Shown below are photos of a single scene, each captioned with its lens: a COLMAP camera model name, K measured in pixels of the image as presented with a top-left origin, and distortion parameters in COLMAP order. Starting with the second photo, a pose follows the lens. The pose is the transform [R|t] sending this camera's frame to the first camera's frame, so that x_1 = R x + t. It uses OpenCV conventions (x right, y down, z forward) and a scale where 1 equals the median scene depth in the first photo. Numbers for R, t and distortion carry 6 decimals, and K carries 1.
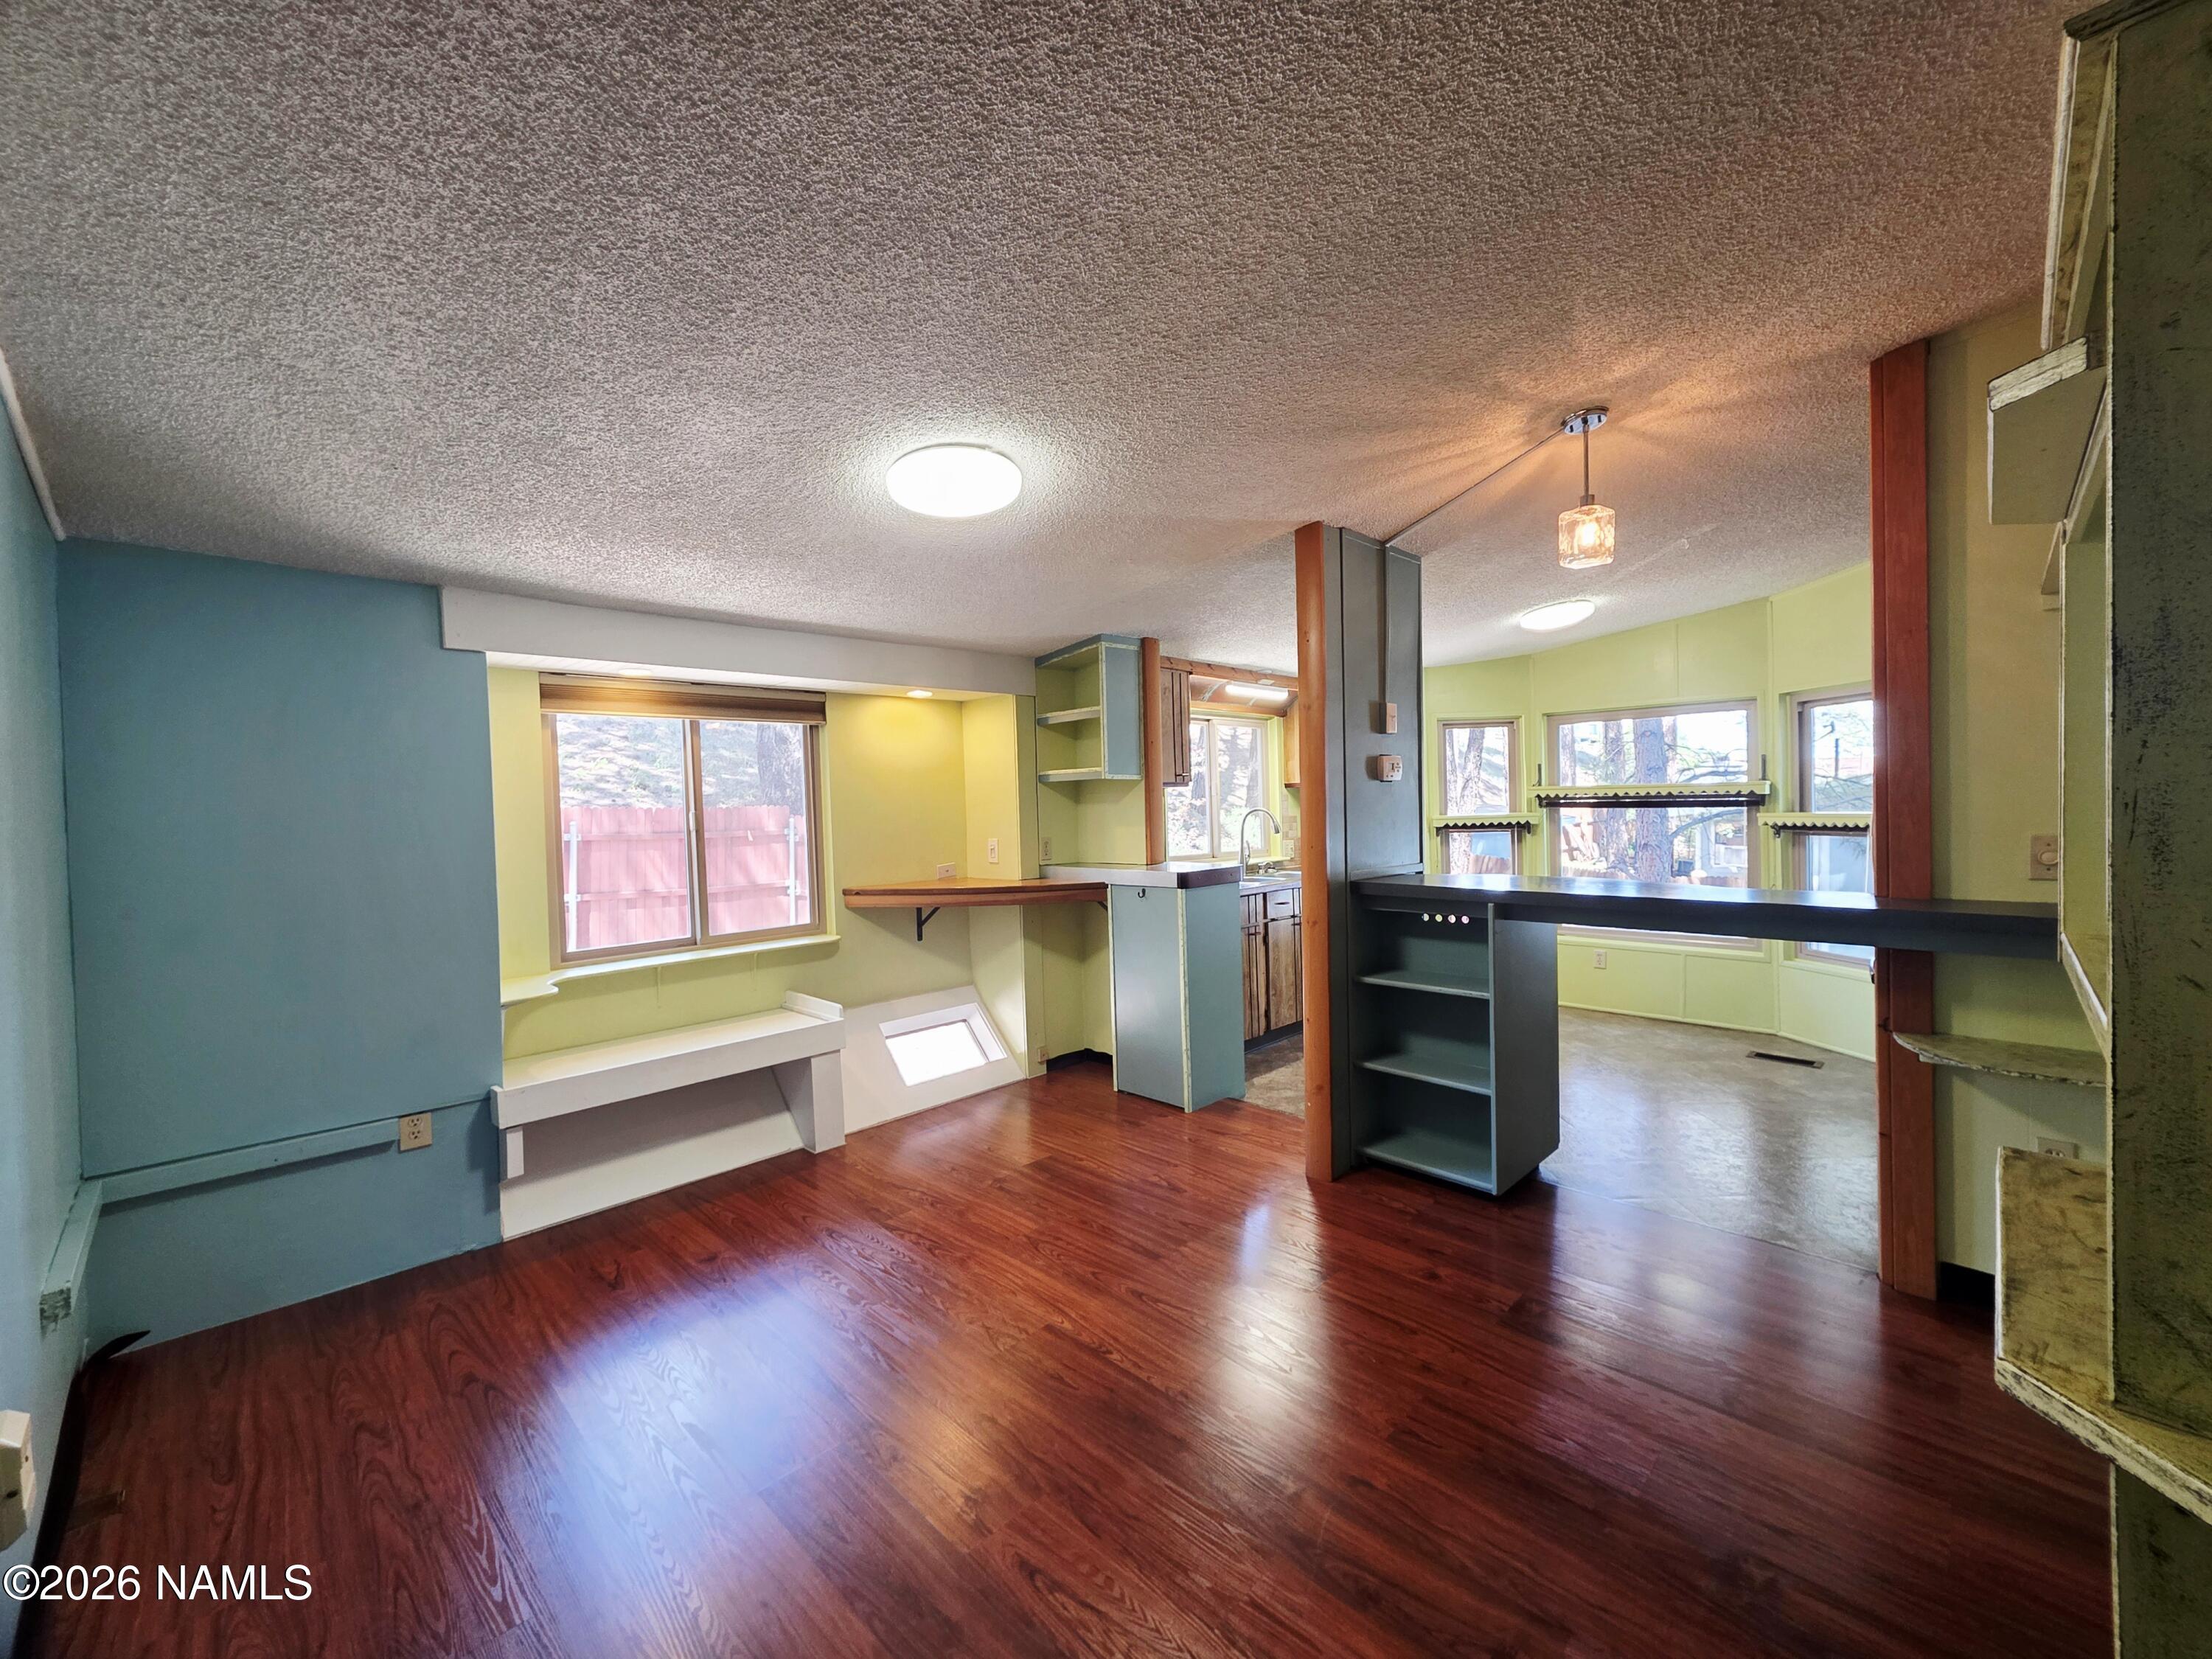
lens RADIAL K [[891.2, 0, 1120.0], [0, 891.2, 829.4], [0, 0, 1]] dist [-0.000844, -0.001192]
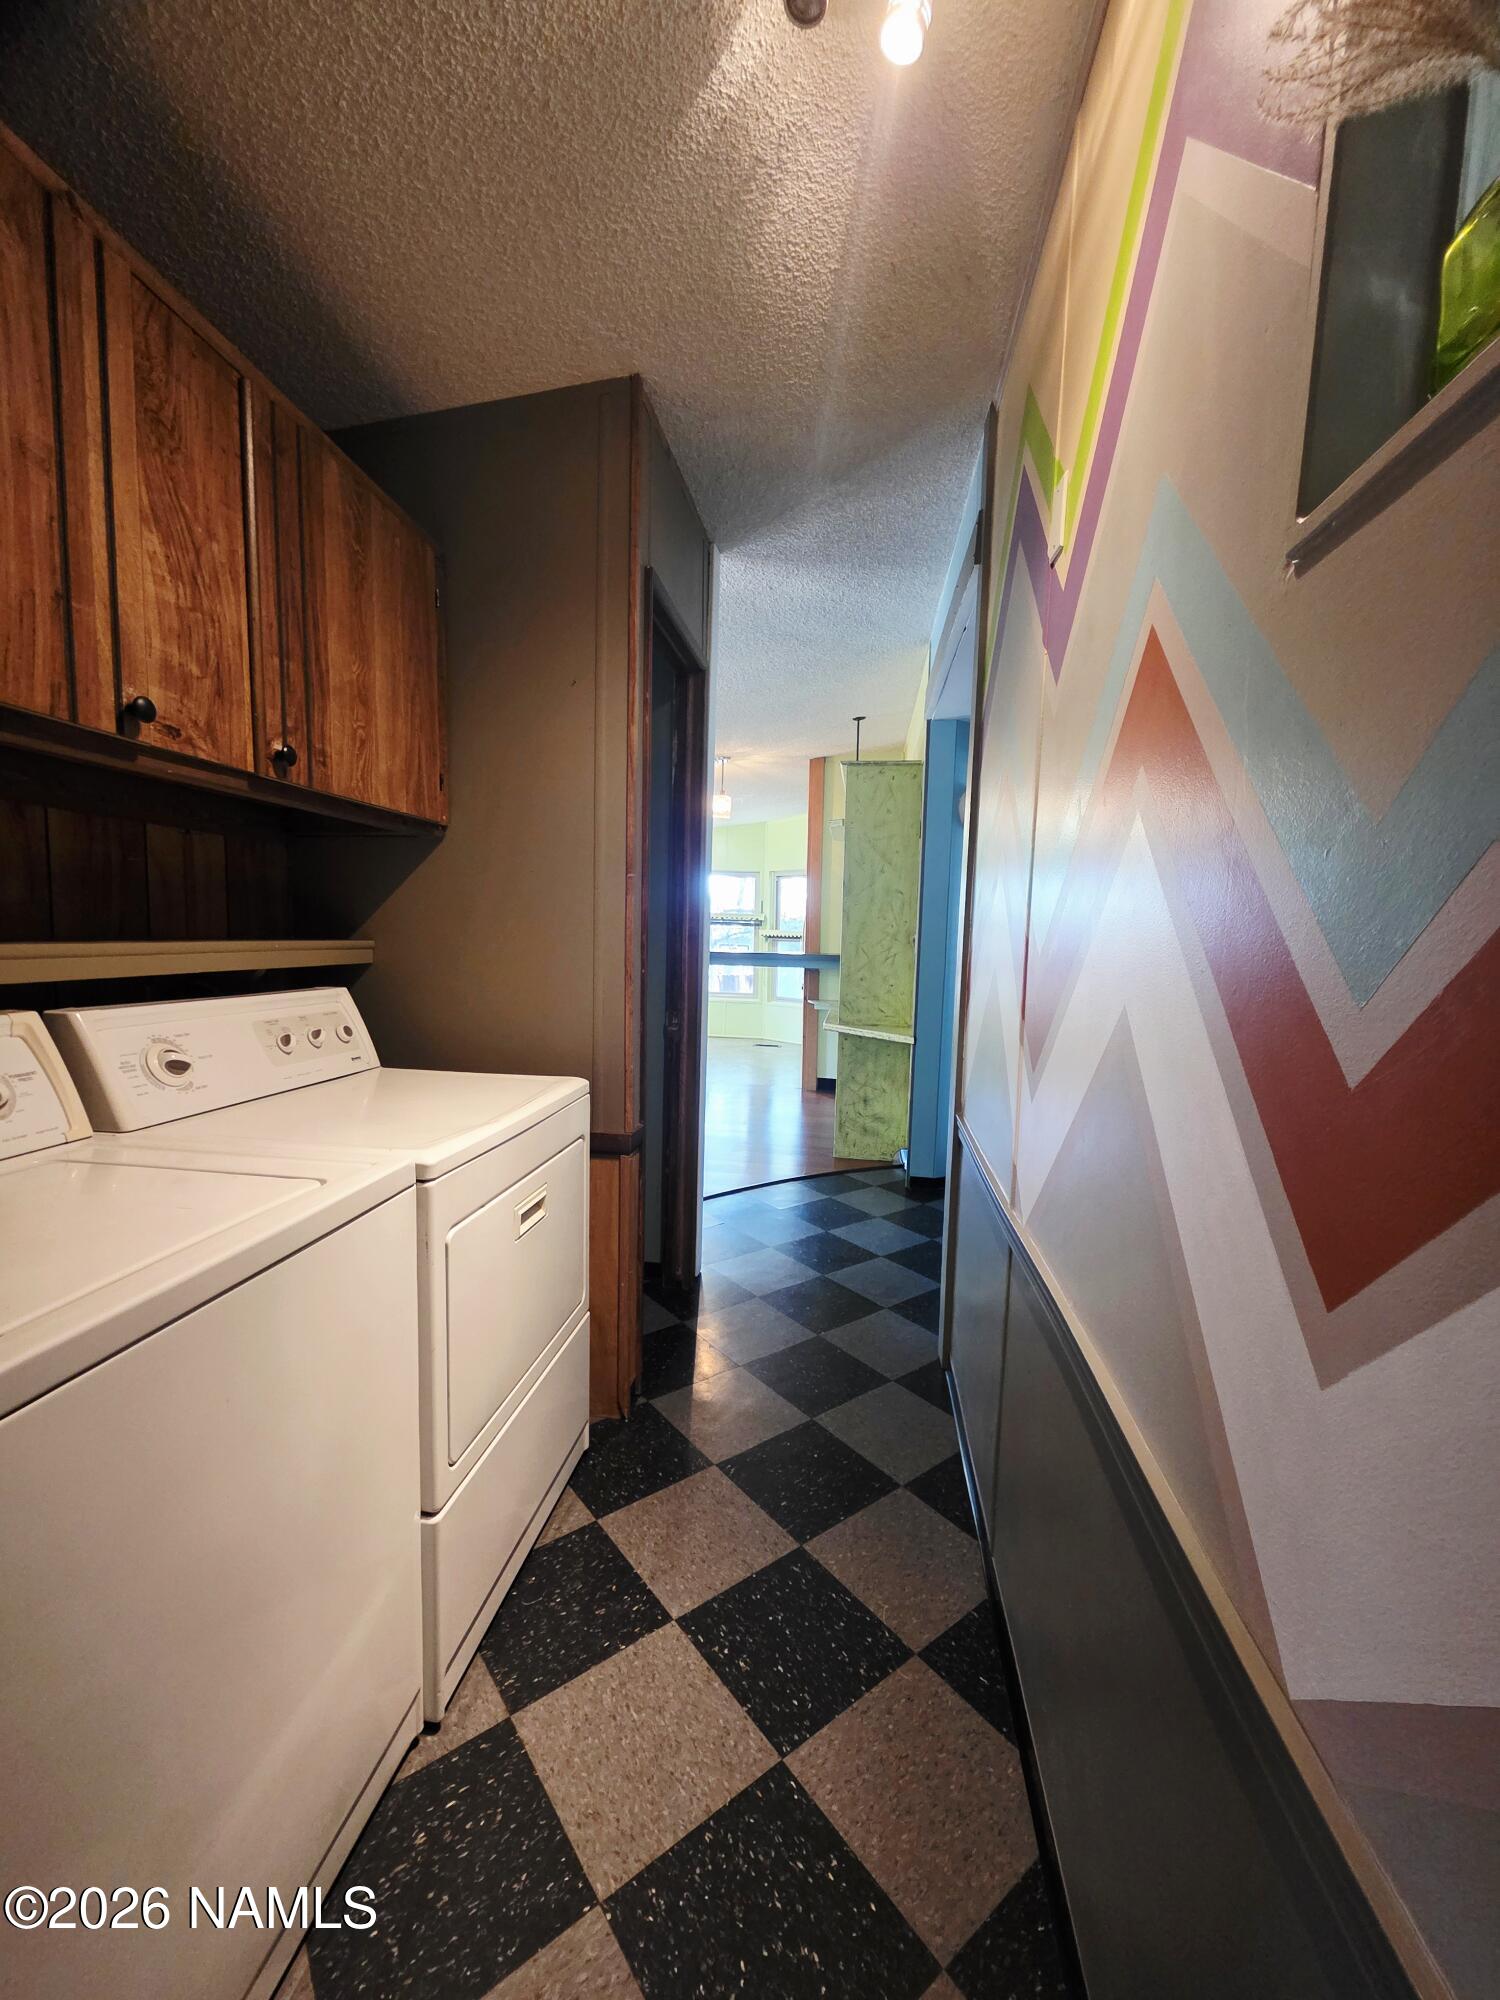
lens RADIAL K [[801.4, 0, 745.0], [0, 801.4, 1007.8], [0, 0, 1]] dist [-0.000519, -0.000512]
pose [[0.804883, -0.010441, 0.593342, -0.539185], [-0.040853, 0.996498, 0.072953, 0.038780], [-0.592026, -0.082959, 0.801638, -0.624442]]
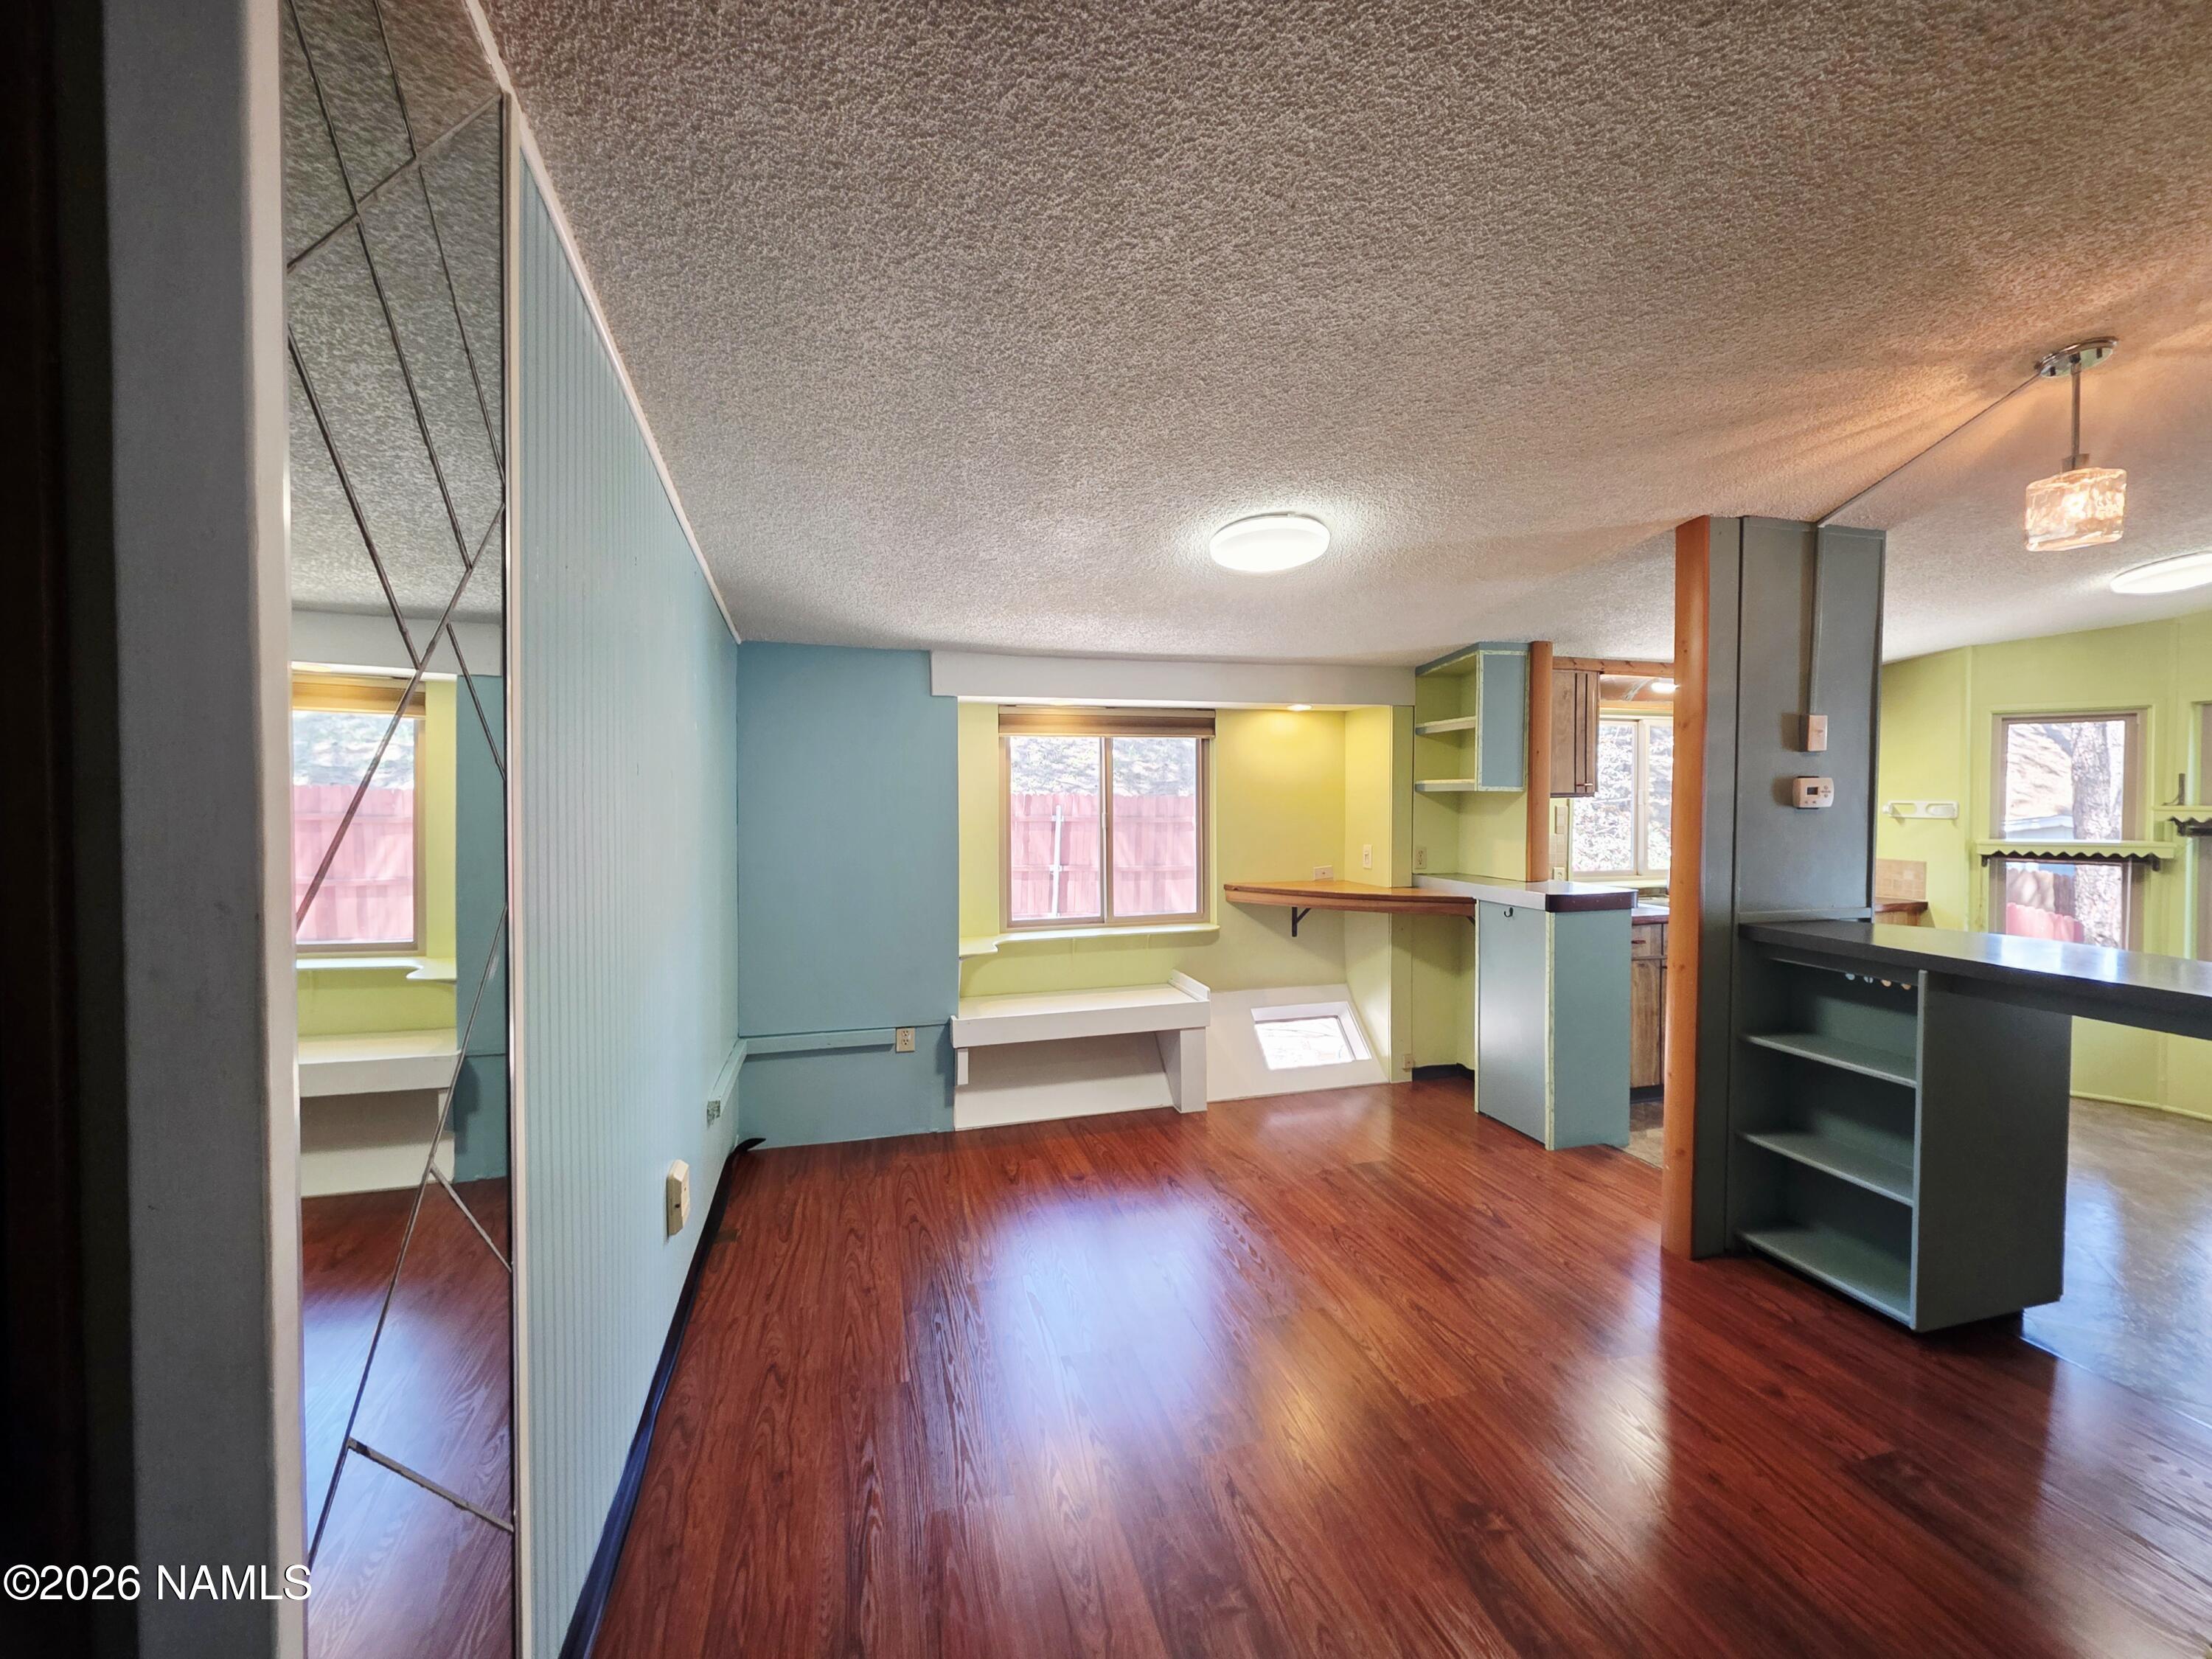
lens RADIAL K [[886.4, 0, 1109.5], [0, 886.4, 821.5], [0, 0, 1]] dist [-0.000519, -0.000512]
pose [[0.868818, 0.037701, -0.493694, 0.148670], [-0.032795, 0.999289, 0.018596, -0.037702], [0.494044, 0.000034, 0.869437, -0.053670]]
